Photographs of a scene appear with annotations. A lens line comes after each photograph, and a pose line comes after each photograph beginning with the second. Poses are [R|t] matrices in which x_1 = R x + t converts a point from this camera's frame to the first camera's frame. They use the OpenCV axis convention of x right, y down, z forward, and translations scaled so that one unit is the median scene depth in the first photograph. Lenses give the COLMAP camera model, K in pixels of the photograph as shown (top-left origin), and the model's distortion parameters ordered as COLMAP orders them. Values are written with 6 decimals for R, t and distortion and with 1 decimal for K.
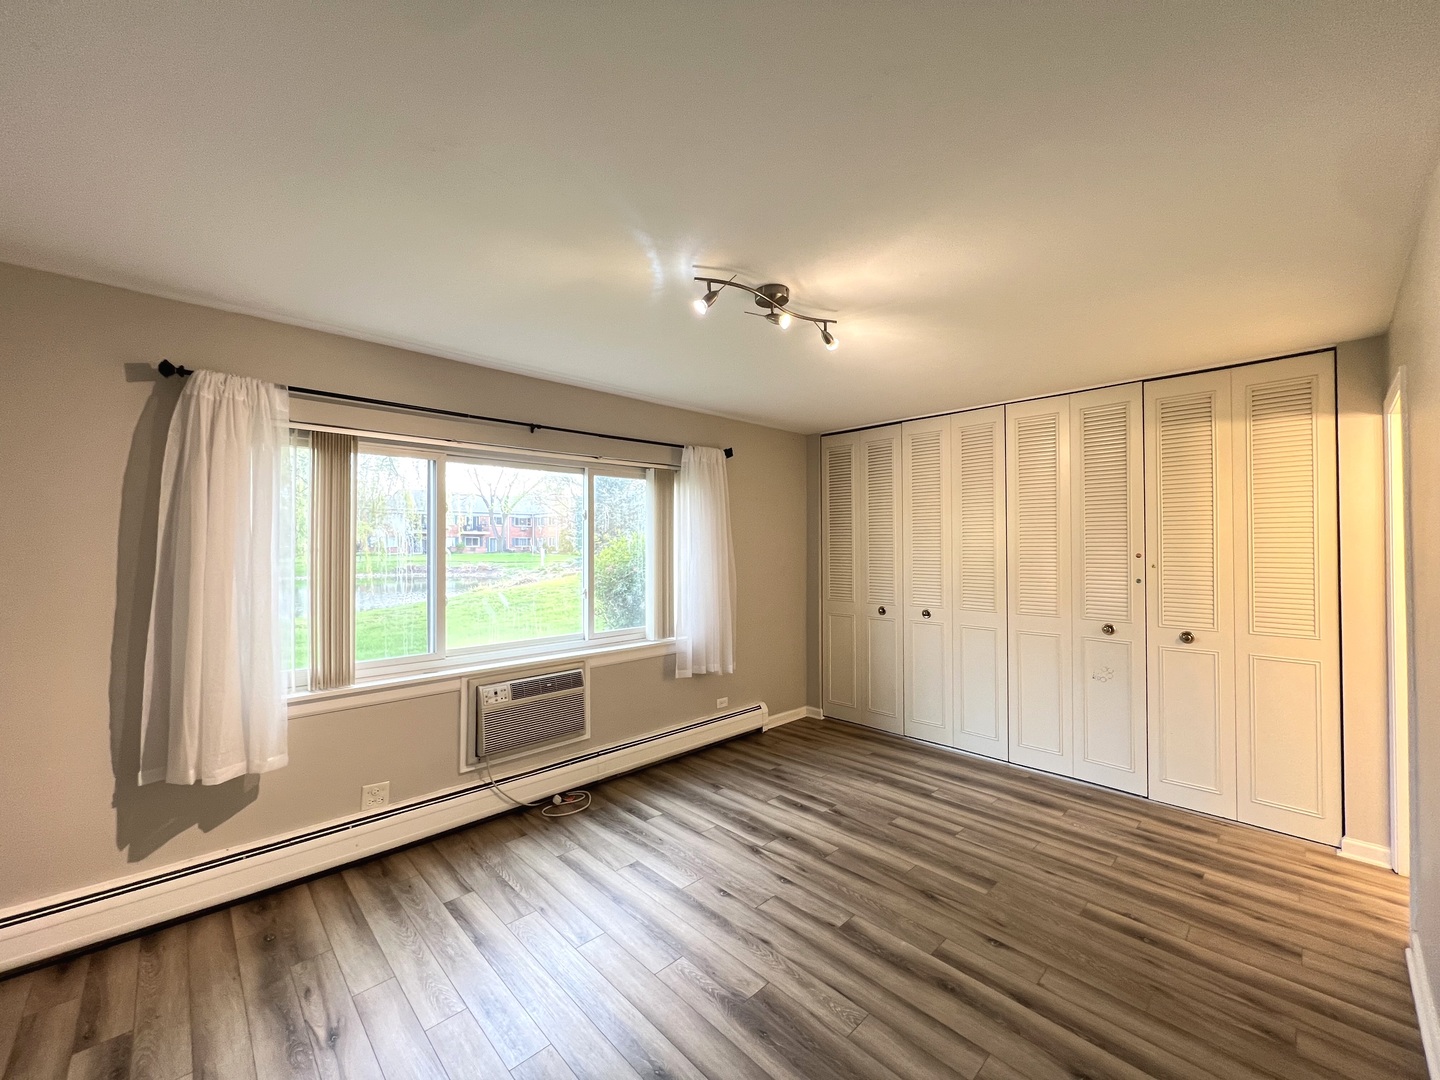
lens RADIAL K [[574.9, 0, 720.0], [0, 574.9, 542.1], [0, 0, 1]] dist [-0.002167, 0.000796]
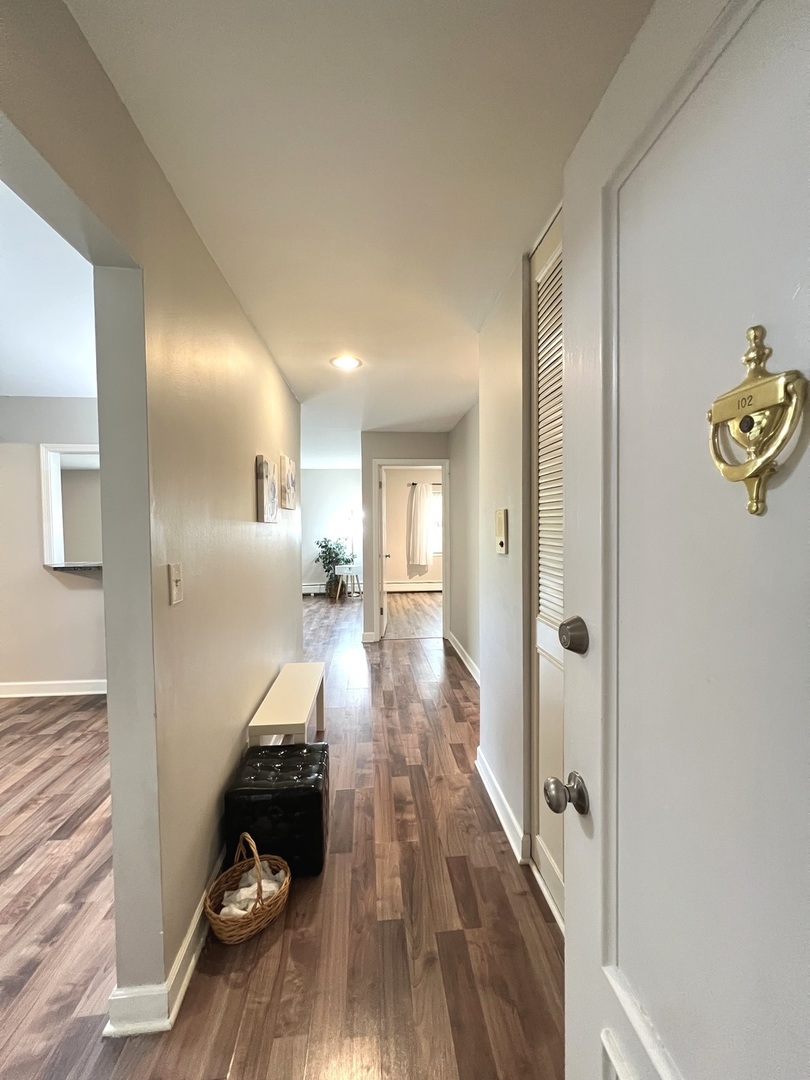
lens RADIAL K [[431.2, 0, 406.6], [0, 431.2, 539.6], [0, 0, 1]] dist [-0.002167, 0.000796]
pose [[0.776527, 0.028780, -0.629427, 1.041337], [0.007221, 0.998484, 0.054563, -0.015168], [0.630043, -0.046915, 0.775142, -1.494995]]
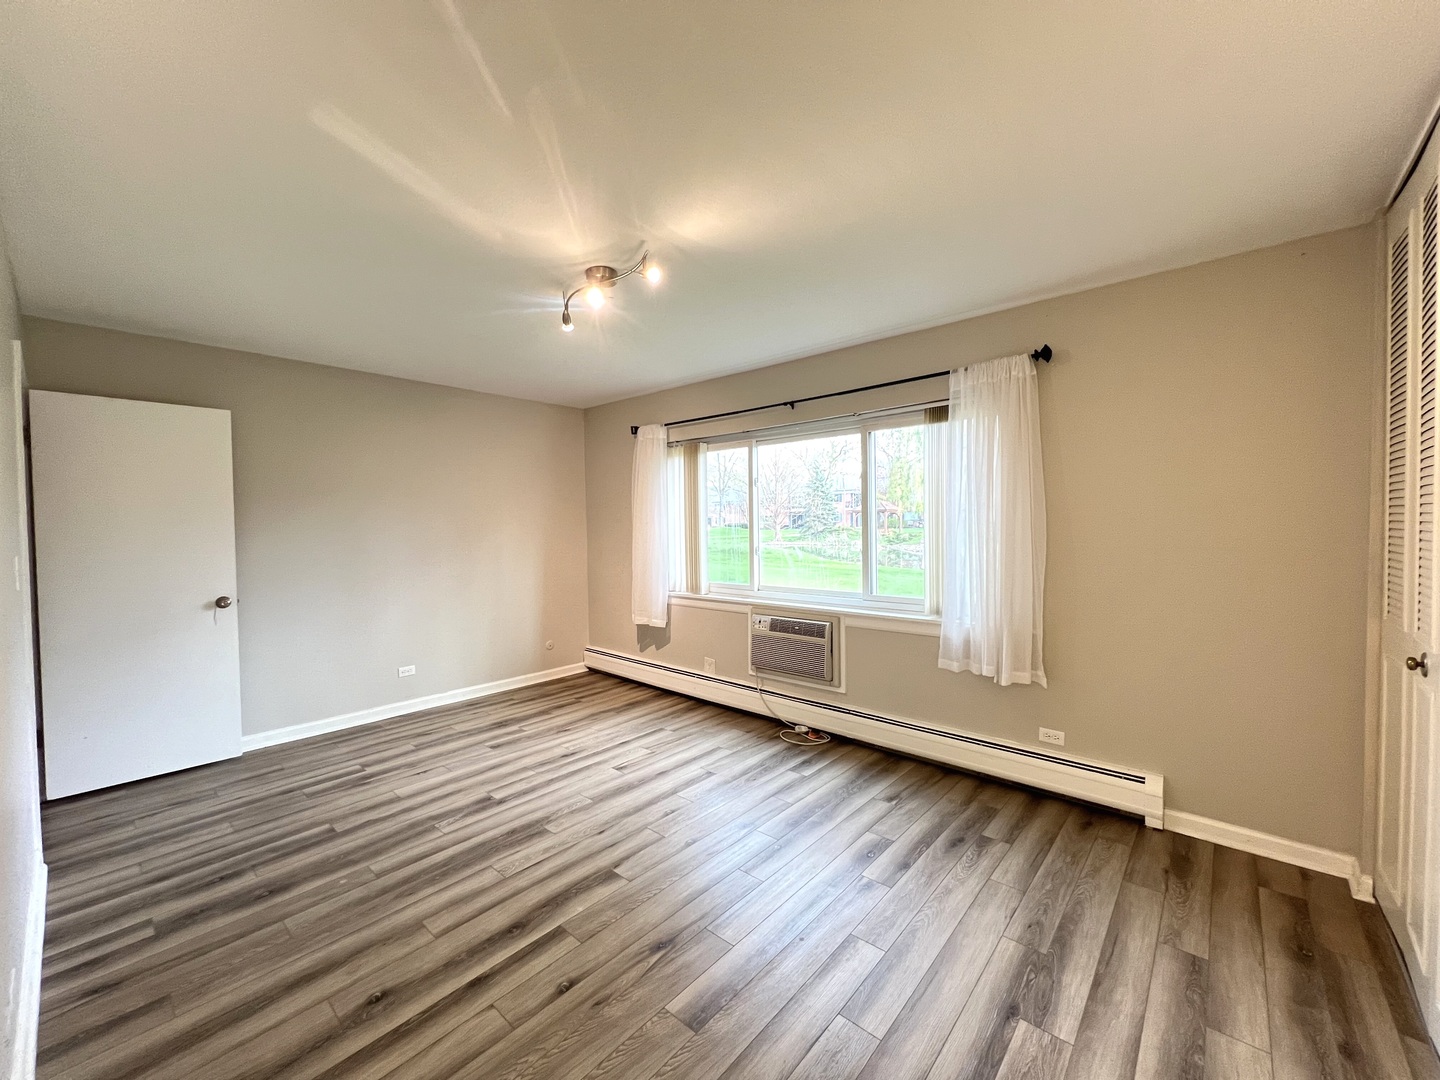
lens RADIAL K [[574.9, 0, 715.4], [0, 574.9, 543.4], [0, 0, 1]] dist [-0.002167, 0.000796]
pose [[0.077639, 0.038085, -0.996254, 0.885706], [0.020061, 0.999008, 0.039754, 0.033269], [0.996780, -0.023073, 0.076798, 0.807088]]
